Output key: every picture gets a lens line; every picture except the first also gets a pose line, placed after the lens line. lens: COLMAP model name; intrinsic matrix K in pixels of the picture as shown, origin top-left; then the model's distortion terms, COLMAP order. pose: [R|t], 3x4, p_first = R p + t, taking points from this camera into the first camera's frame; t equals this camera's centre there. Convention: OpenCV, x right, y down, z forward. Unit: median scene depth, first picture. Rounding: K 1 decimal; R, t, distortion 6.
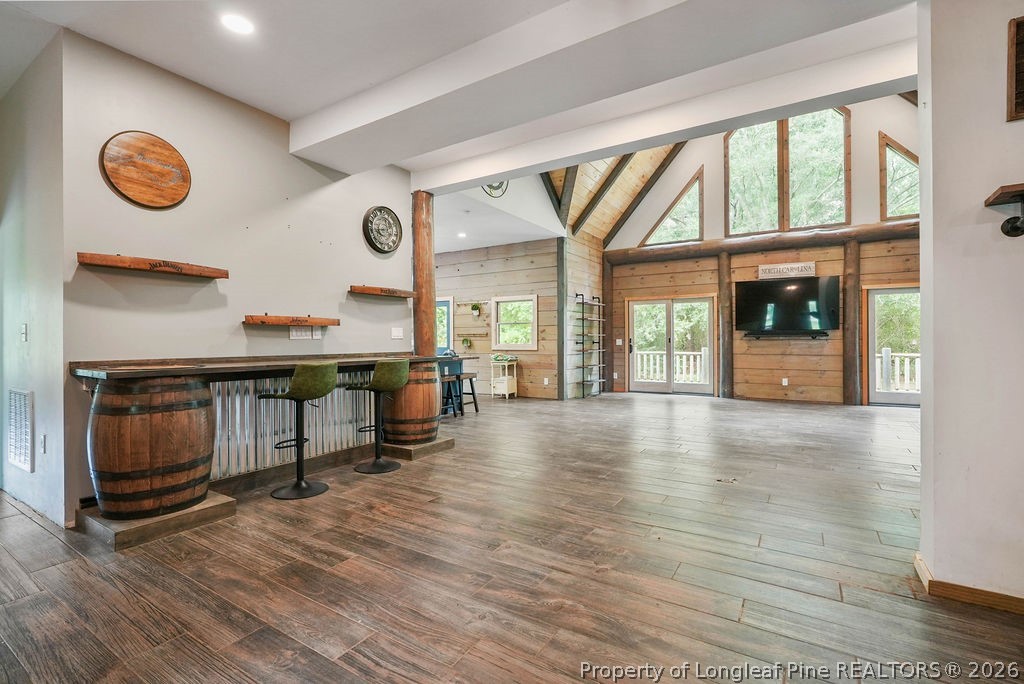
lens RADIAL K [[465.7, 0, 513.2], [0, 465.7, 338.7], [0, 0, 1]] dist [-0.015433, 0.005938]
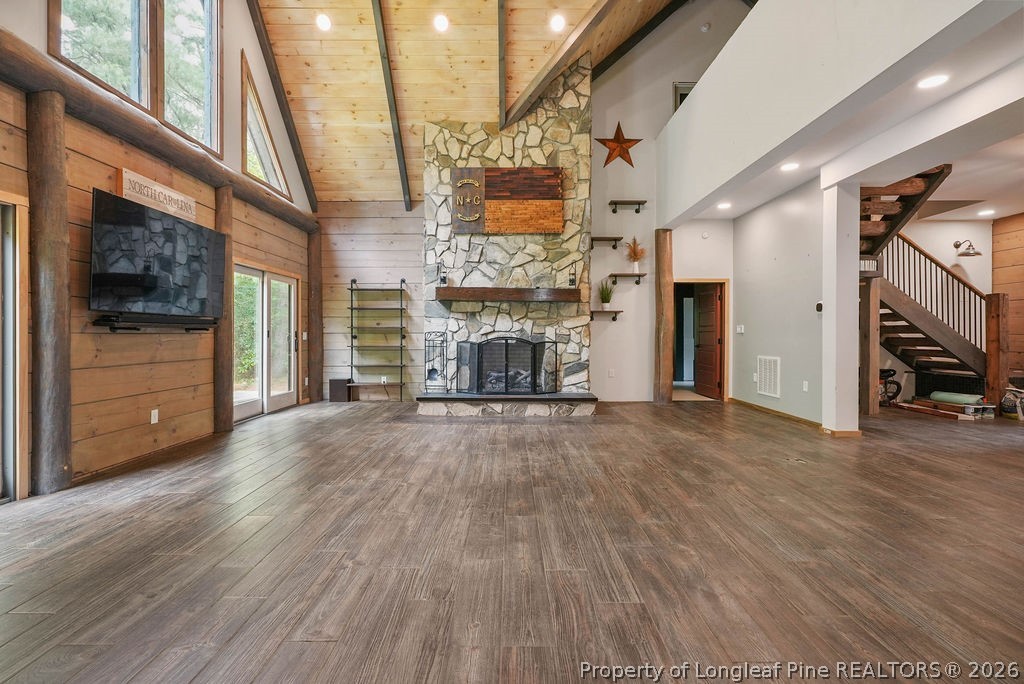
lens RADIAL K [[465.7, 0, 508.5], [0, 465.7, 330.6], [0, 0, 1]] dist [-0.015433, 0.005938]
pose [[-0.531633, 0.007240, 0.846944, -0.049014], [-0.003912, 0.999932, -0.011003, 0.003383], [-0.846966, -0.009163, -0.531568, 0.950069]]
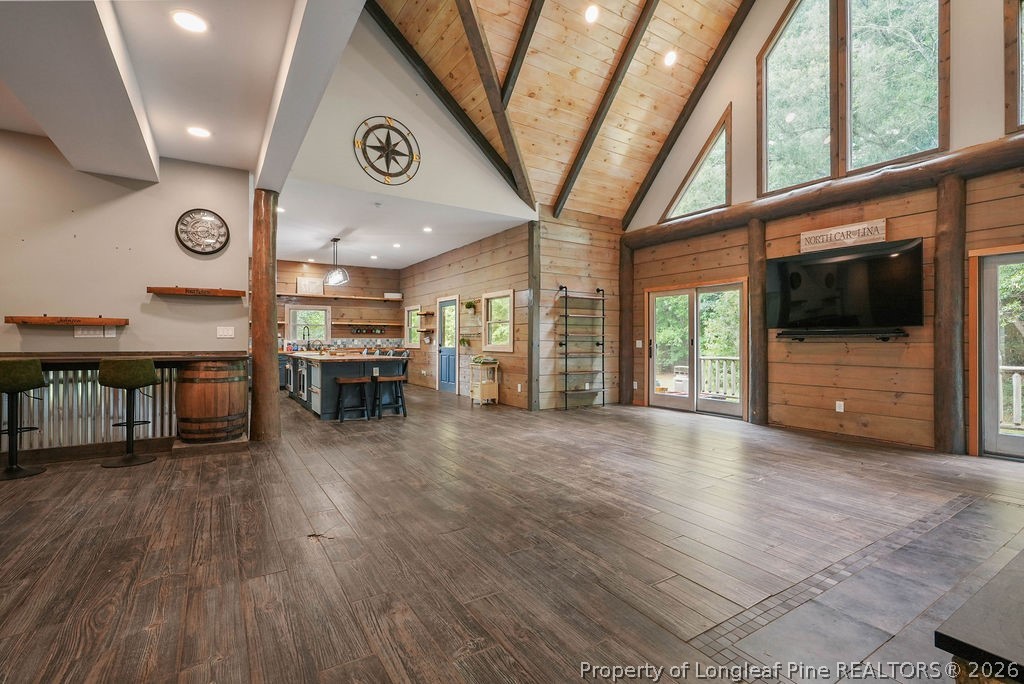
lens RADIAL K [[465.7, 0, 509.9], [0, 465.7, 337.8], [0, 0, 1]] dist [-0.015433, 0.005938]
pose [[0.904686, 0.003567, -0.426064, 0.446969], [-0.004880, 0.999986, -0.001991, -0.000410], [0.426051, 0.003881, 0.904691, 0.209741]]
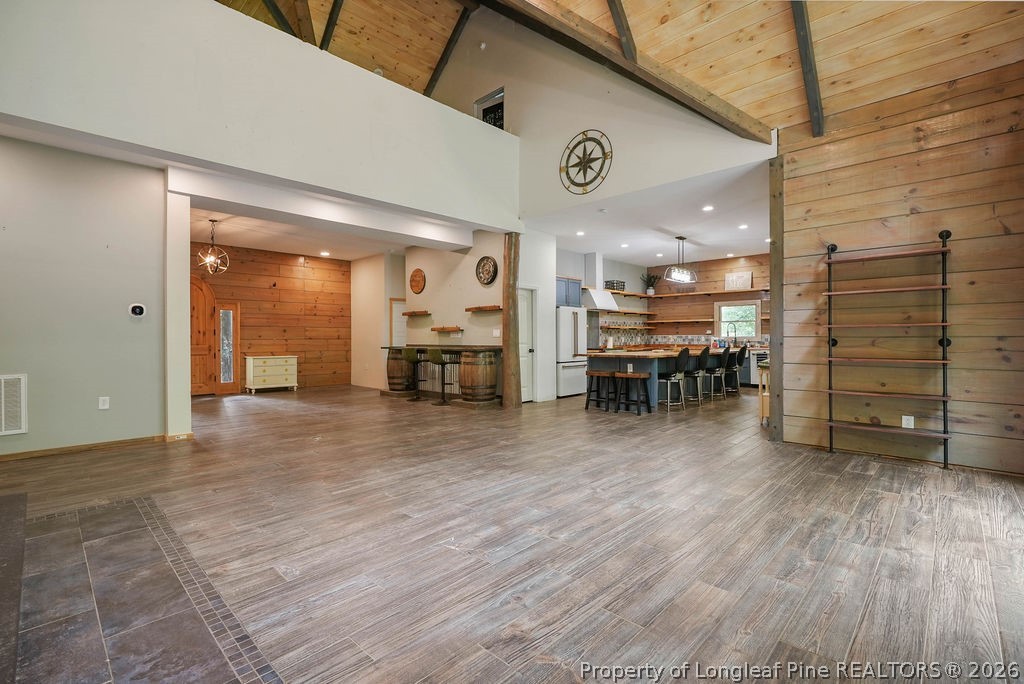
lens RADIAL K [[465.7, 0, 511.6], [0, 465.7, 337.8], [0, 0, 1]] dist [-0.015433, 0.005938]
pose [[-0.199437, 0.004820, -0.979899, 0.759337], [0.009516, 0.999950, 0.002982, -0.000693], [0.979864, -0.008730, -0.199473, 0.816631]]
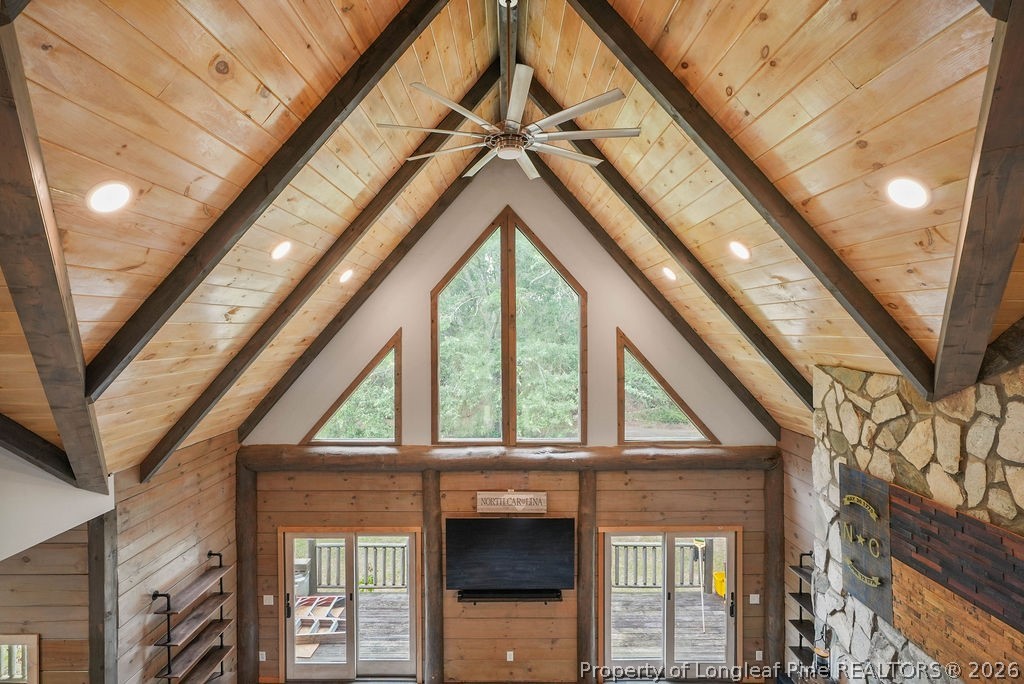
lens RADIAL K [[465.7, 0, 511.0], [0, 465.7, 331.3], [0, 0, 1]] dist [-0.015433, 0.005938]
pose [[0.844664, -0.001784, 0.535294, 0.210250], [-0.002953, 0.999964, 0.007992, -0.414739], [-0.535289, -0.008332, 0.844628, 0.406723]]
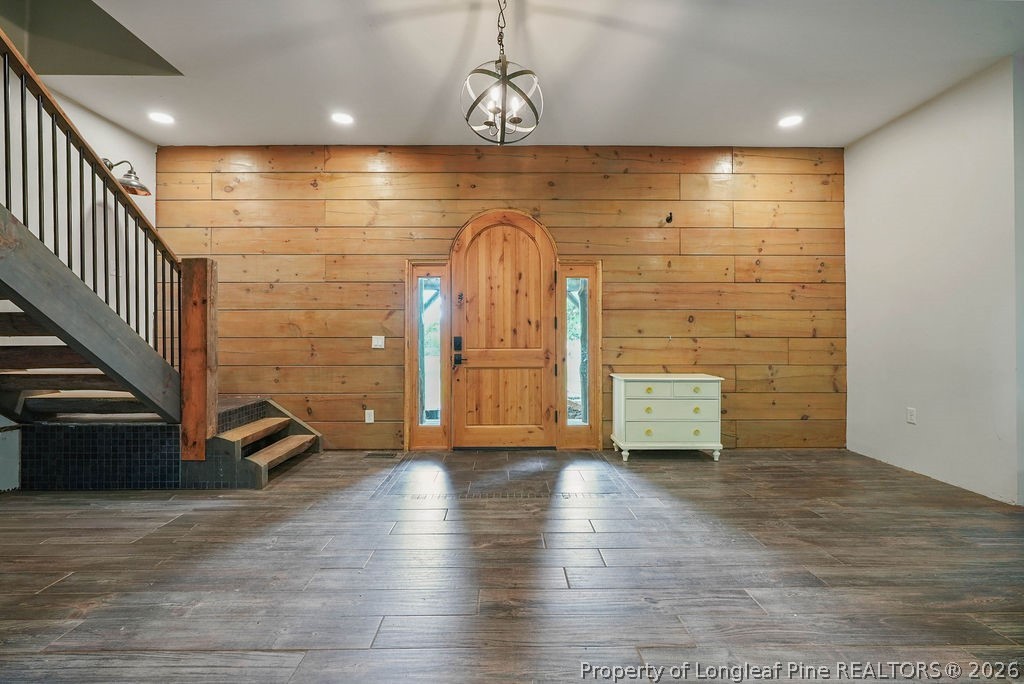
lens RADIAL K [[465.7, 0, 509.2], [0, 465.7, 333.1], [0, 0, 1]] dist [-0.015433, 0.005938]
pose [[-0.837859, 0.000503, -0.545886, 0.164457], [0.006257, 0.999943, -0.008683, -0.000697], [0.545851, -0.010691, -0.837814, 0.333048]]
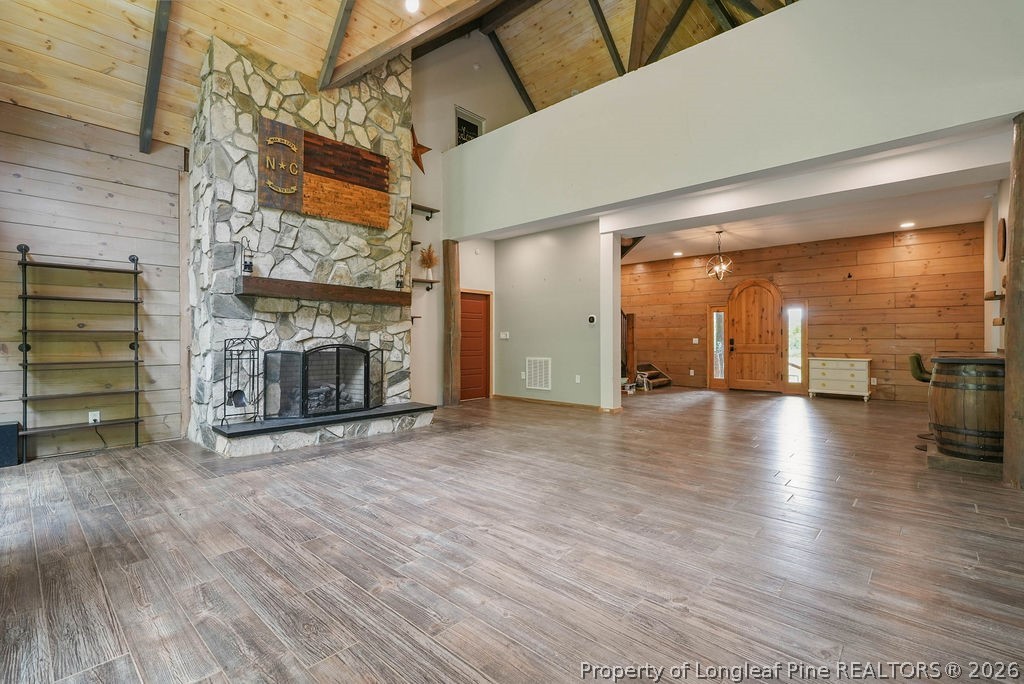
lens RADIAL K [[465.7, 0, 510.3], [0, 465.7, 334.6], [0, 0, 1]] dist [-0.015433, 0.005938]
pose [[-0.984110, 0.007102, 0.177416, 0.268232], [0.004722, 0.999893, -0.013830, 0.001839], [-0.177495, -0.012773, -0.984039, 1.131433]]
